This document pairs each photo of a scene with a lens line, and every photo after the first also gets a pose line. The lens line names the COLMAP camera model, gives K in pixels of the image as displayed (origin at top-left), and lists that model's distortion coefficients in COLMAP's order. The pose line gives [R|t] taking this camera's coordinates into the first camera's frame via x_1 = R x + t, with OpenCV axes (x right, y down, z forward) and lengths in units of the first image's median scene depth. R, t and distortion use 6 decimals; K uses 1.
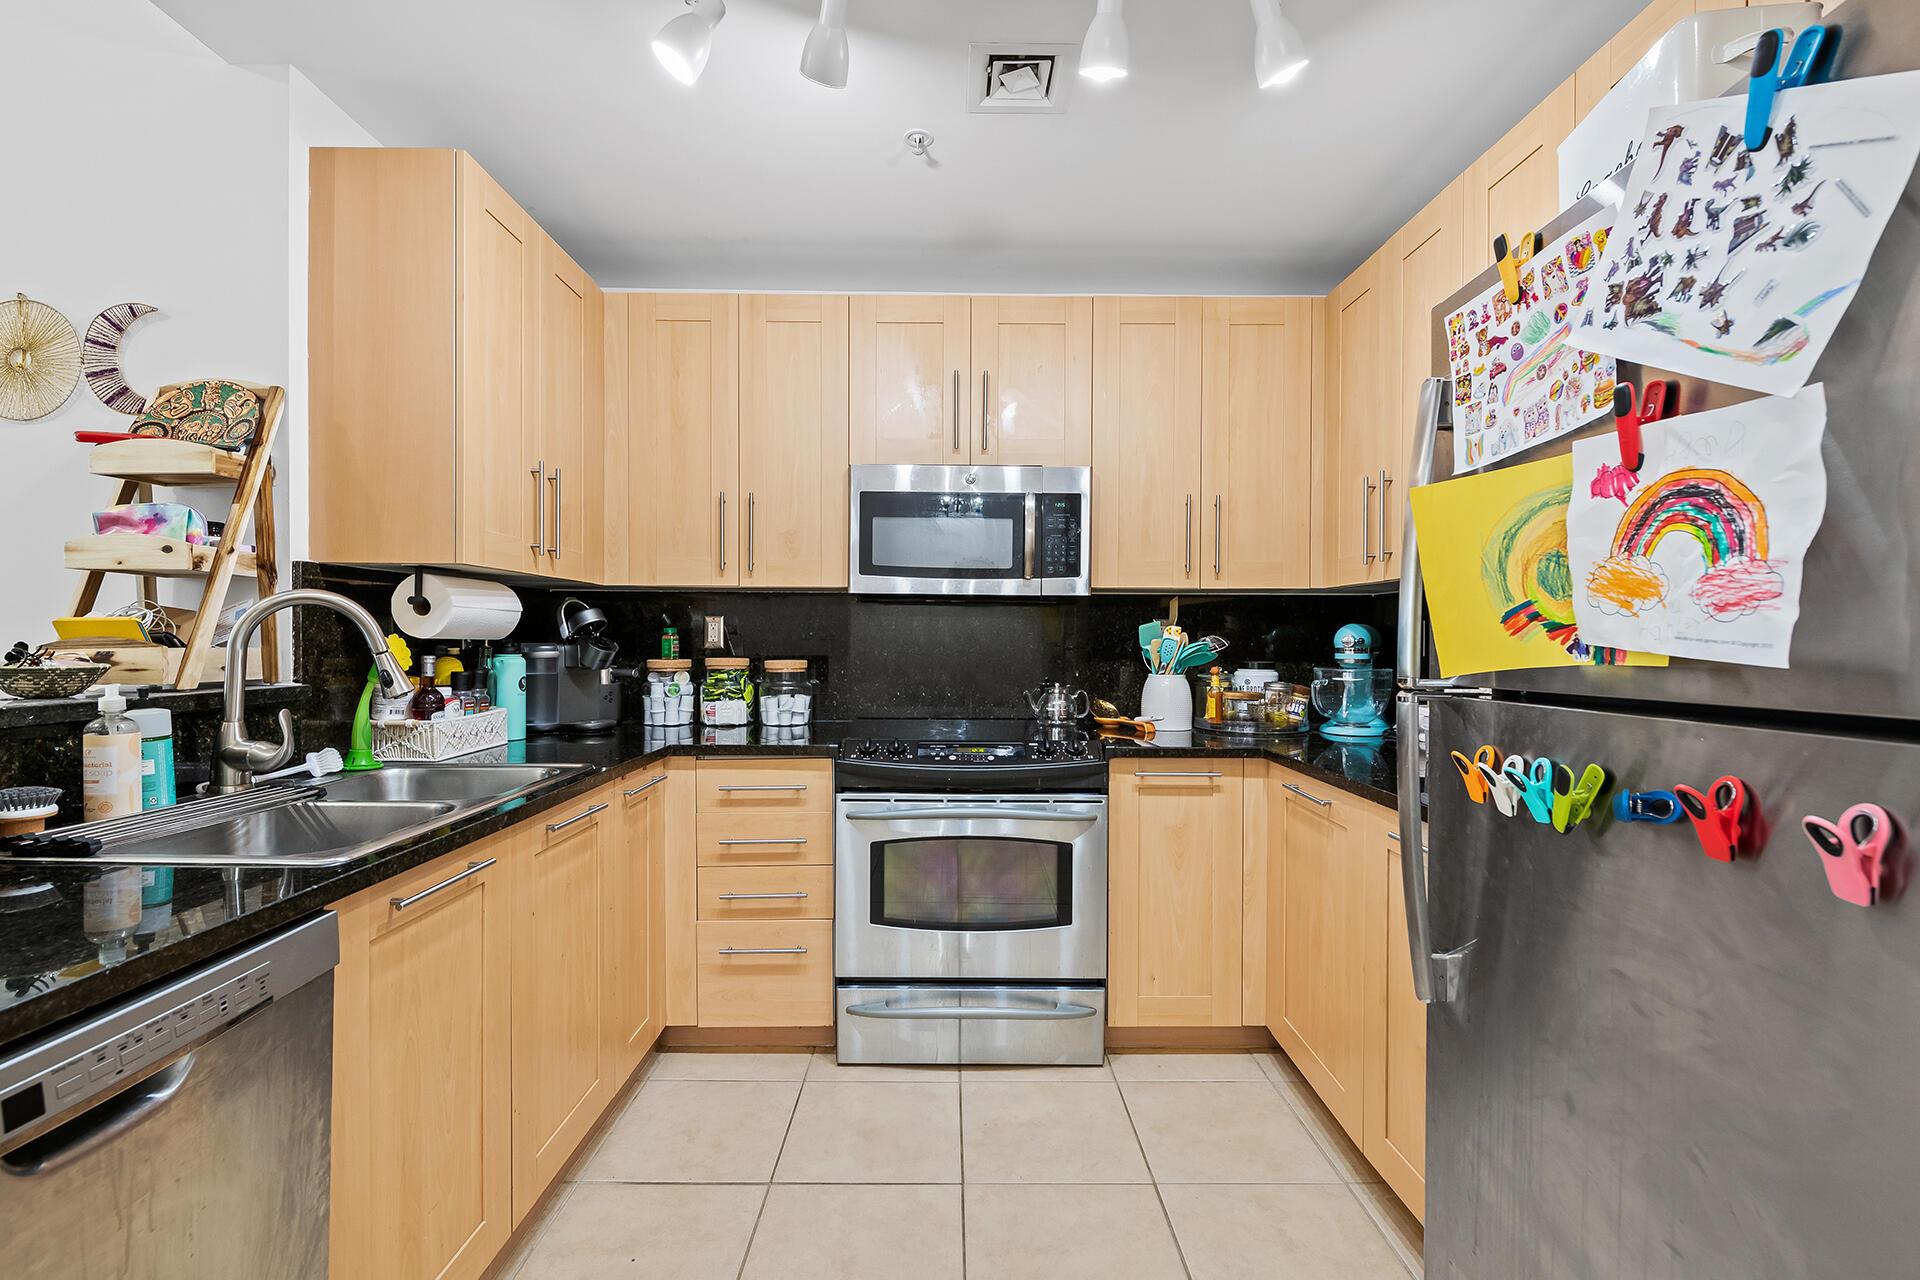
lens RADIAL K [[827.6, 0, 960.0], [0, 827.6, 640.0], [0, 0, 1]] dist [-0.000124, -0.004569]
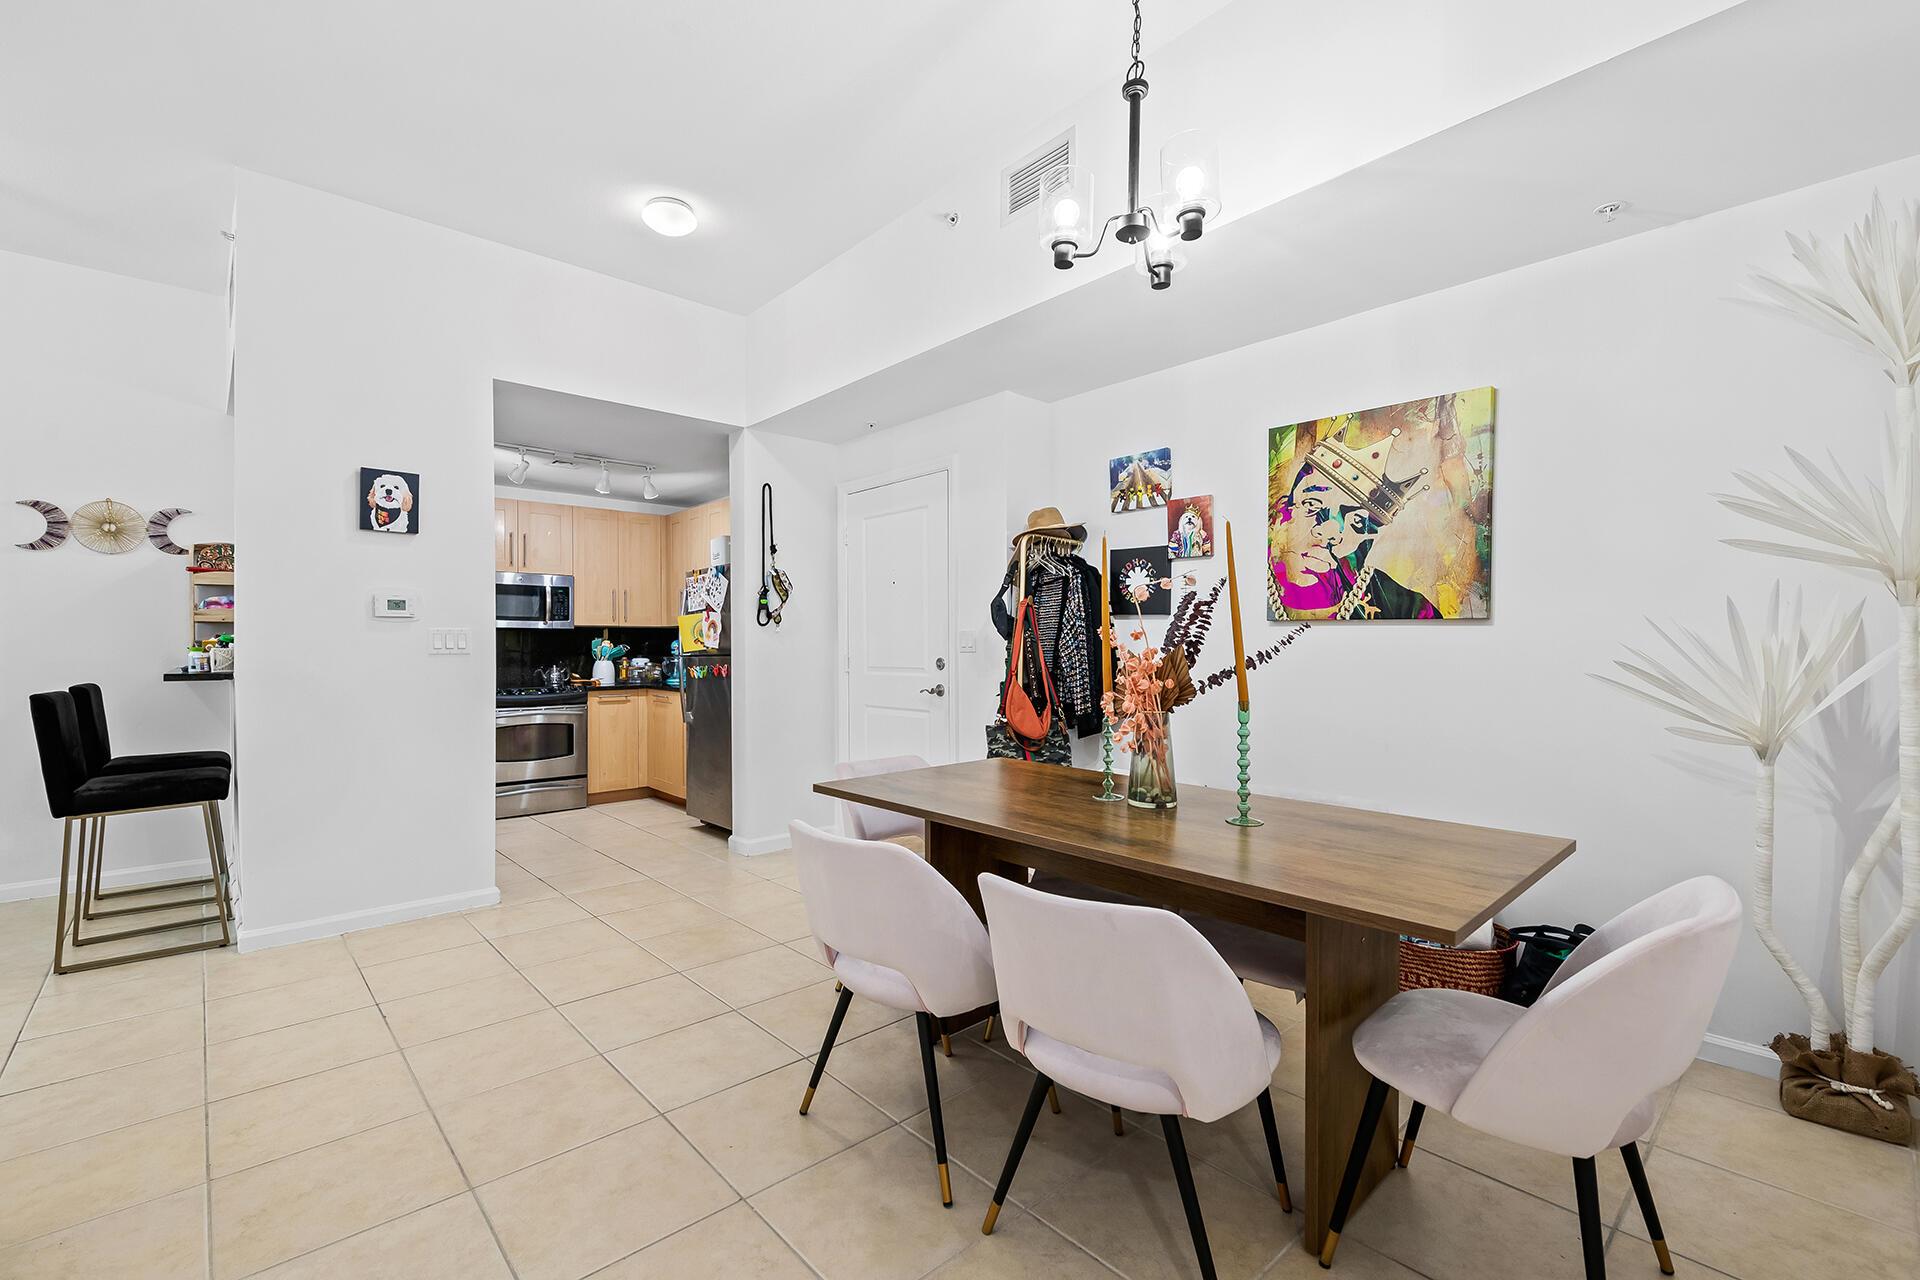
lens RADIAL K [[818.3, 0, 957.0], [0, 818.3, 653.1], [0, 0, 1]] dist [0.000886, 0.000021]
pose [[0.738004, -0.012883, 0.674673, -0.730873], [0.009310, 0.999917, 0.008910, 0.009220], [-0.674732, -0.000294, 0.738063, -1.774842]]
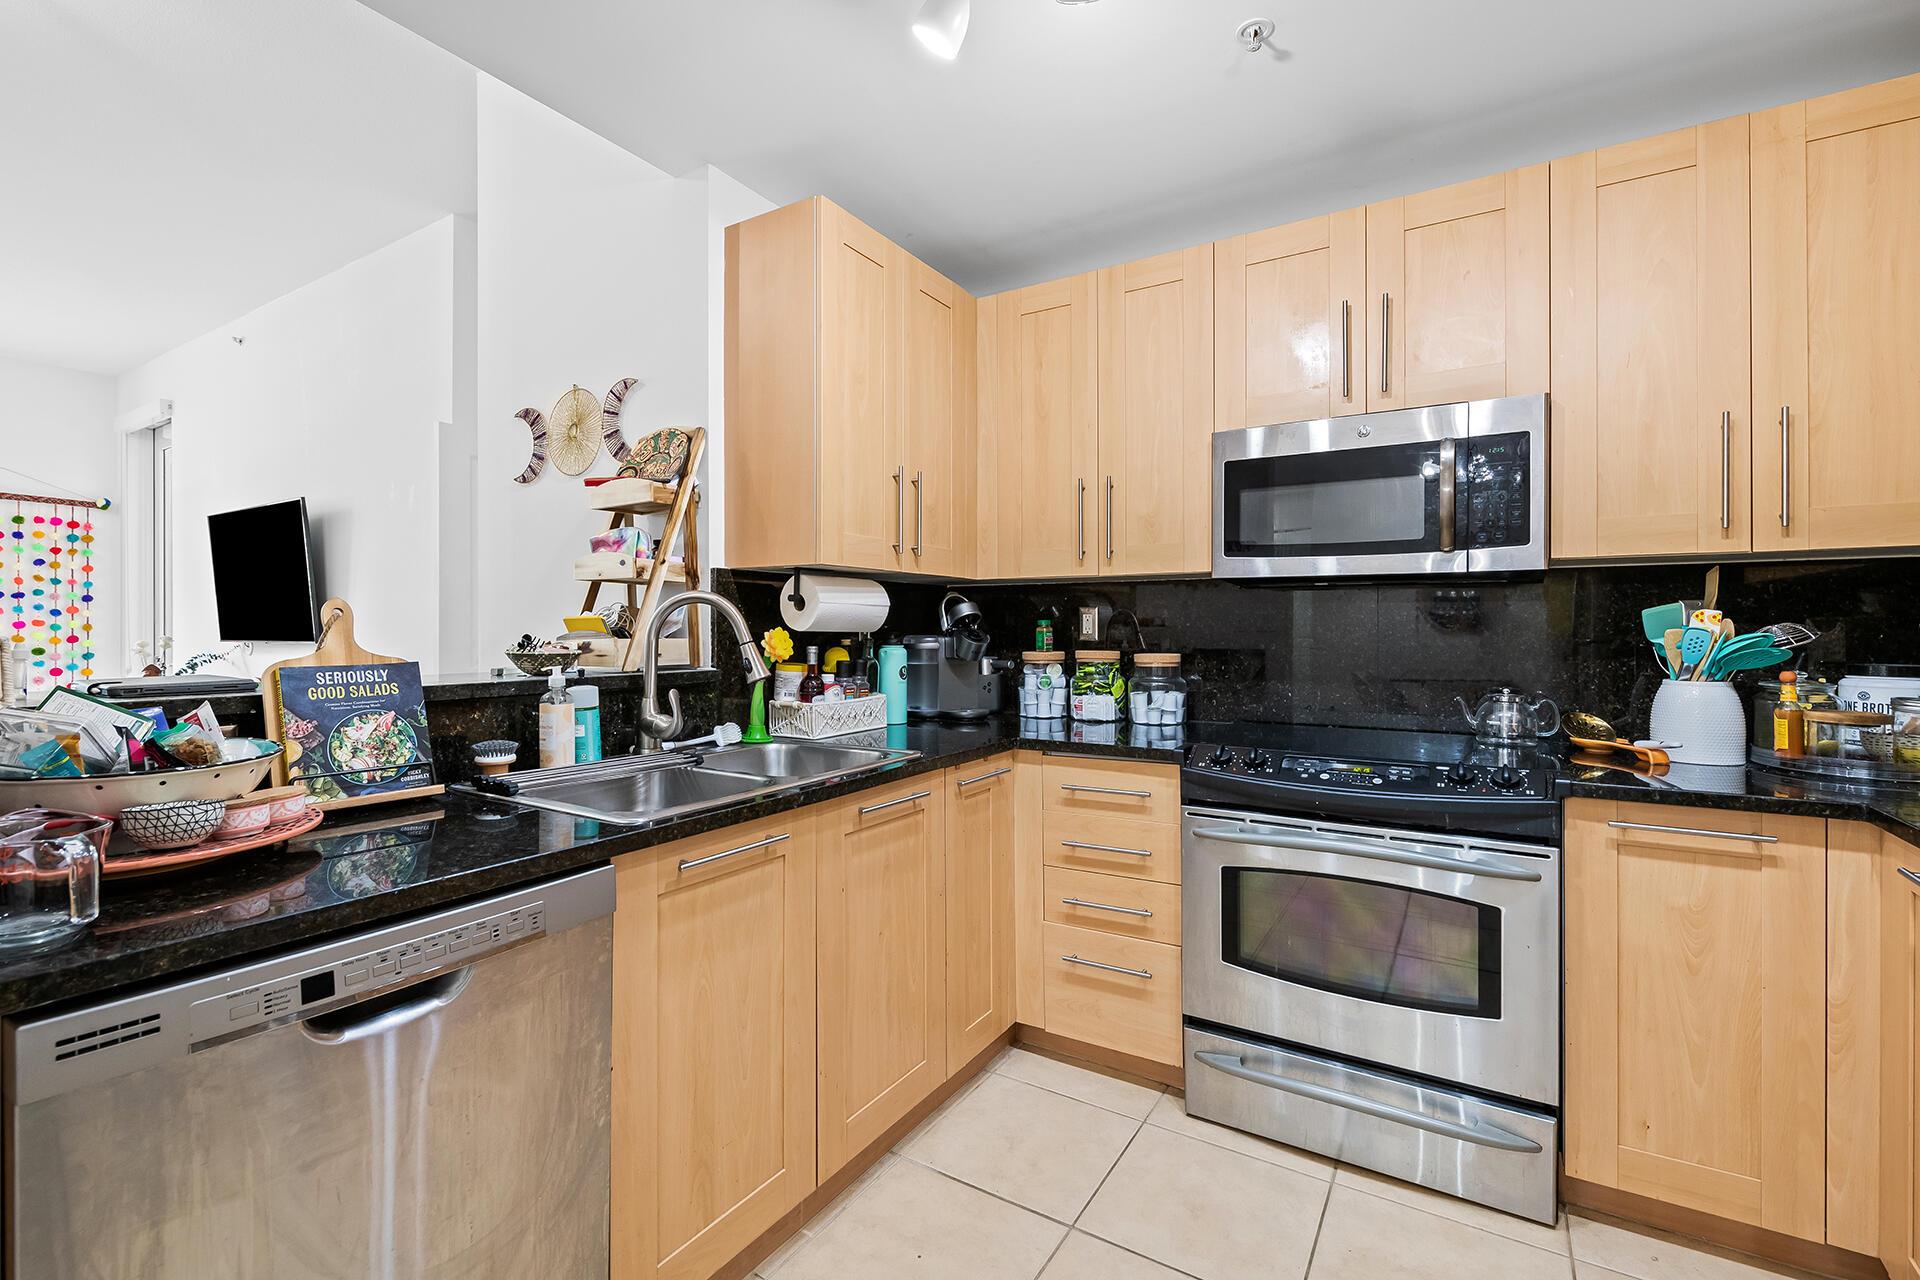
lens RADIAL K [[836.0, 0, 957.4], [0, 836.0, 624.7], [0, 0, 1]] dist [0.002038, -0.004561]
pose [[0.845517, -0.007163, -0.533901, 0.125448], [0.002194, 0.999948, -0.009940, 0.000996], [0.533944, 0.007233, 0.845489, 0.114980]]
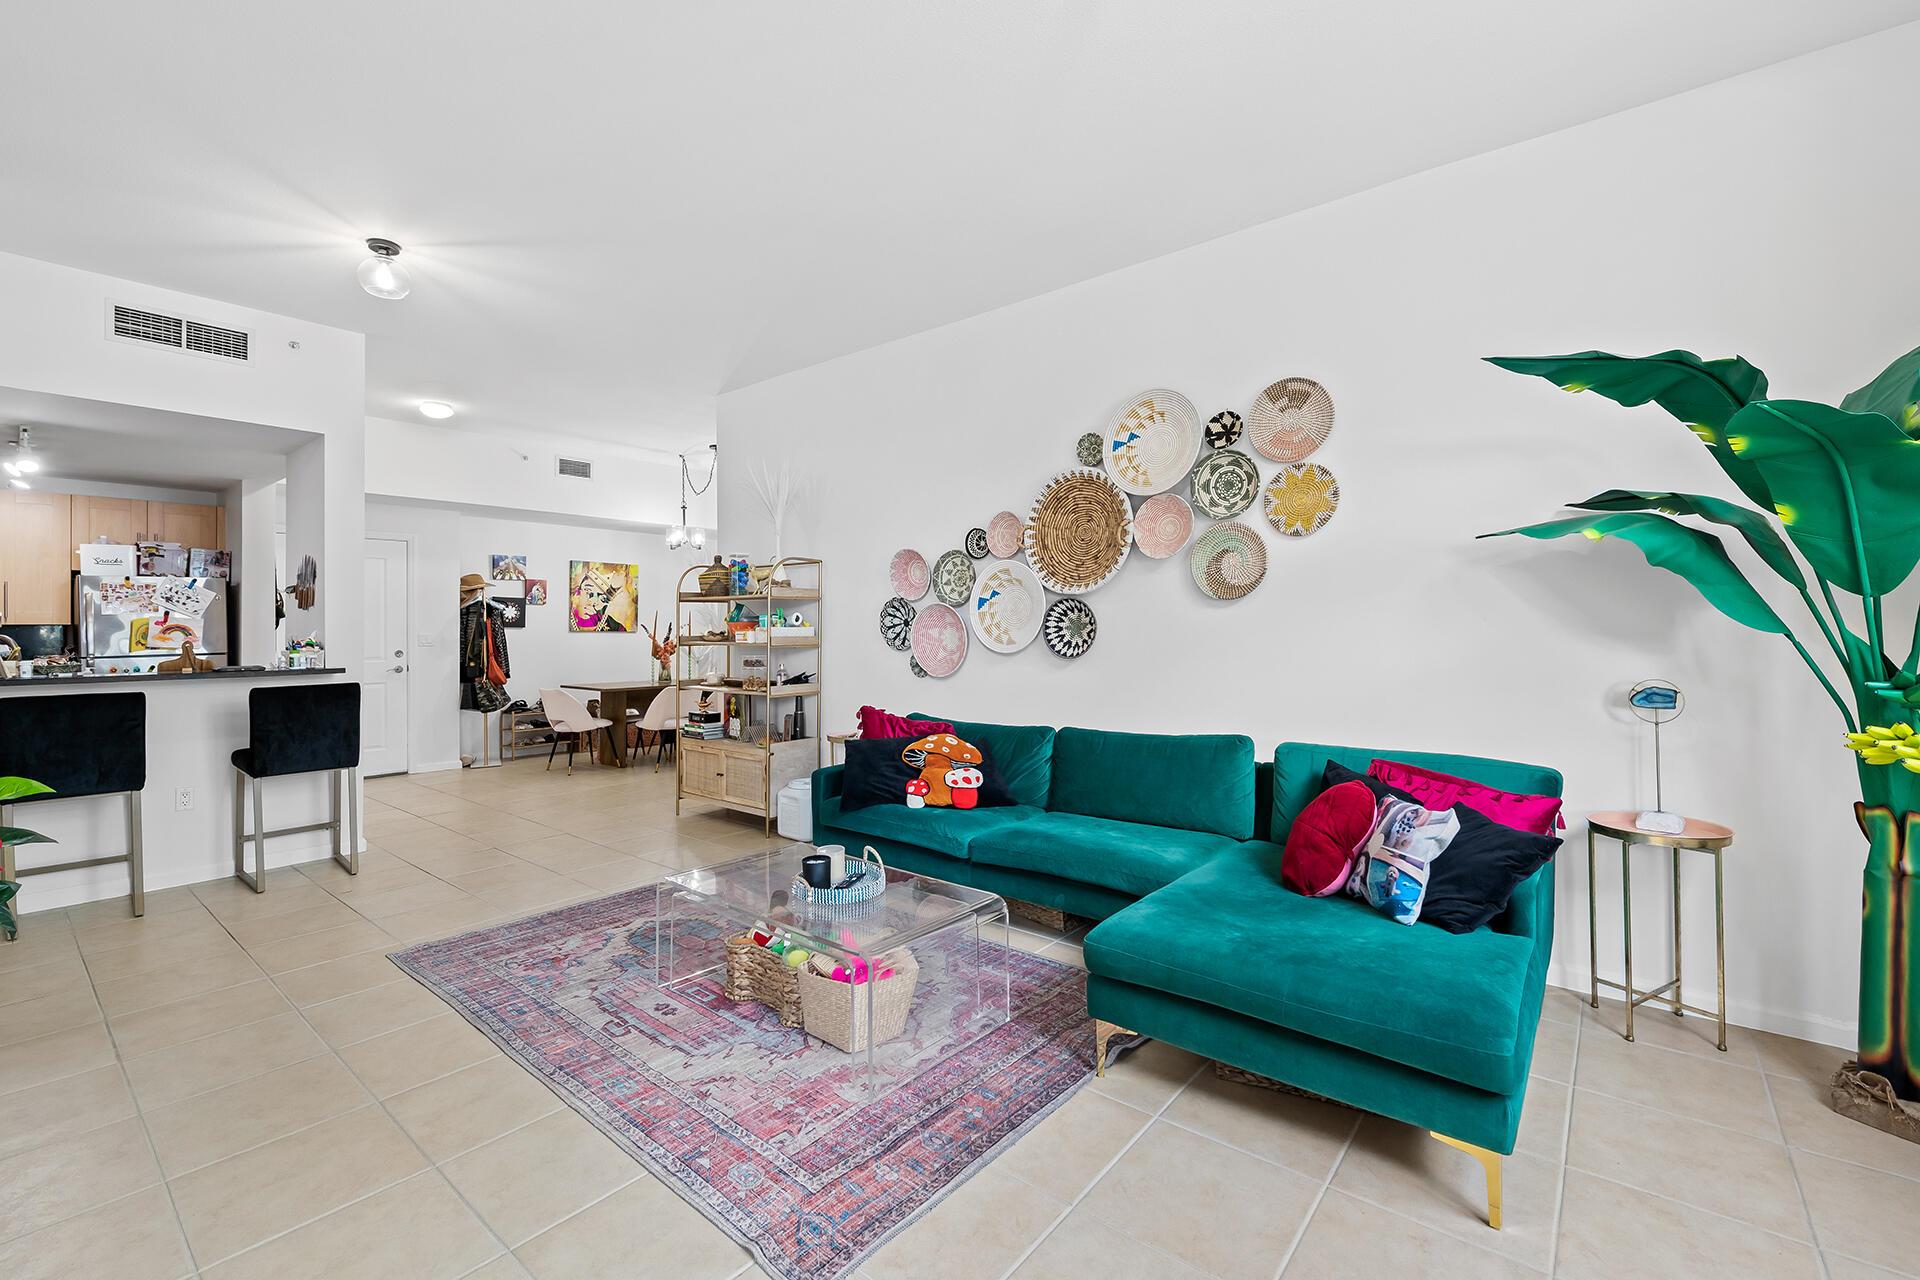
lens RADIAL K [[808.9, 0, 963.6], [0, 808.9, 622.6], [0, 0, 1]] dist [-0.001203, -0.000177]
pose [[-0.771348, 0.004298, 0.636399, -3.262955], [0.004763, 0.999988, -0.000980, -0.058780], [-0.636395, 0.002275, -0.771360, 0.729708]]
